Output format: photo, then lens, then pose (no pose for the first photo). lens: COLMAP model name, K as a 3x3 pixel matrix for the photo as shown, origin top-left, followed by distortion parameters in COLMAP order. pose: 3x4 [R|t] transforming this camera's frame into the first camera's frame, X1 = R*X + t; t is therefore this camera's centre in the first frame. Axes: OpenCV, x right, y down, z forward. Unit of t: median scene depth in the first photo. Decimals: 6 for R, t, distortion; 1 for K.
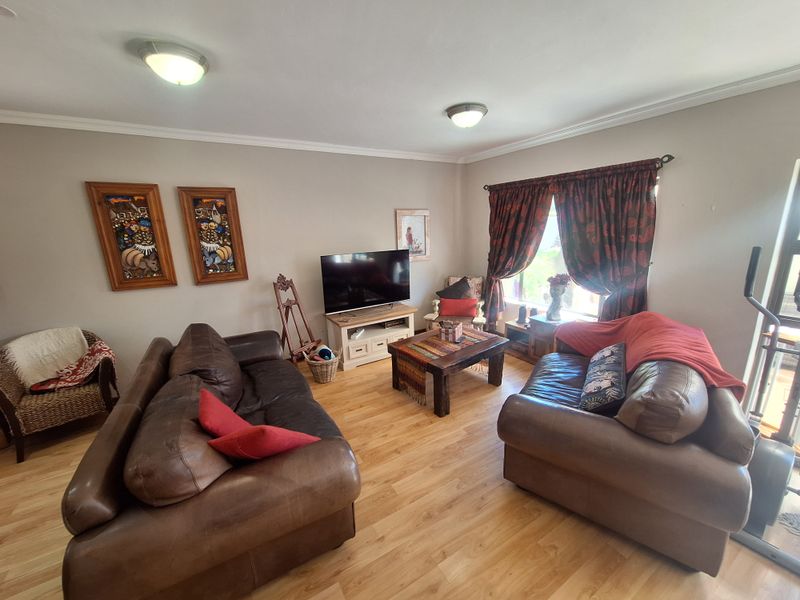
lens RADIAL K [[314.8, 0, 402.8], [0, 314.8, 296.9], [0, 0, 1]] dist [-0.000626, 0.001692]
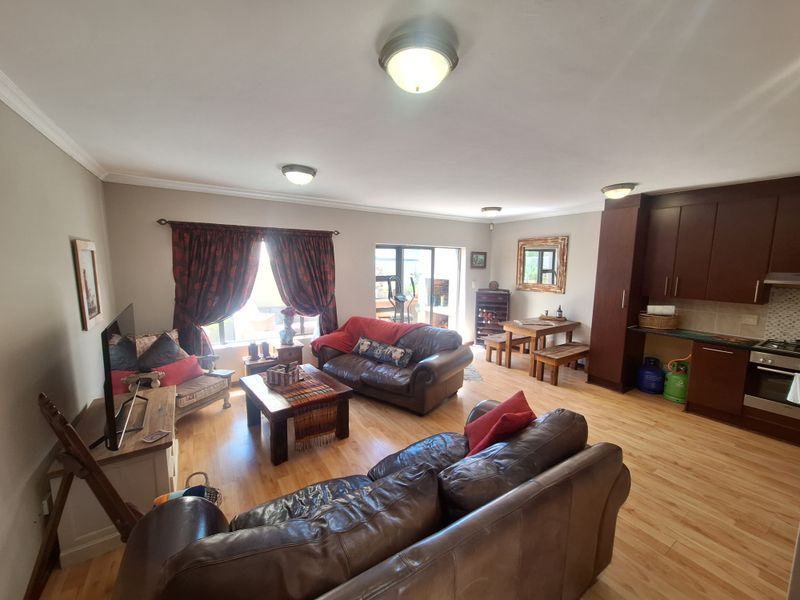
lens RADIAL K [[314.8, 0, 400.6], [0, 314.8, 301.7], [0, 0, 1]] dist [-0.000626, 0.001692]
pose [[-0.018341, -0.094459, 0.995360, -0.803683], [0.217086, 0.971402, 0.096185, -0.126626], [-0.975980, 0.217842, 0.002689, 0.603167]]
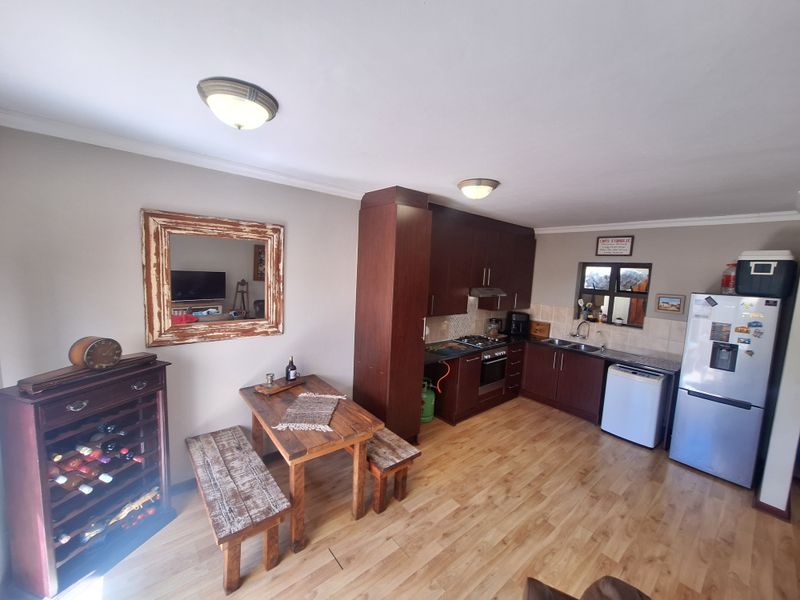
lens RADIAL K [[314.8, 0, 399.3], [0, 314.8, 301.9], [0, 0, 1]] dist [-0.000626, 0.001692]
pose [[-0.989814, -0.002442, -0.142343, 0.618360], [-0.049779, 0.942675, 0.329979, -0.213282], [0.133377, 0.333704, -0.933195, 0.601062]]
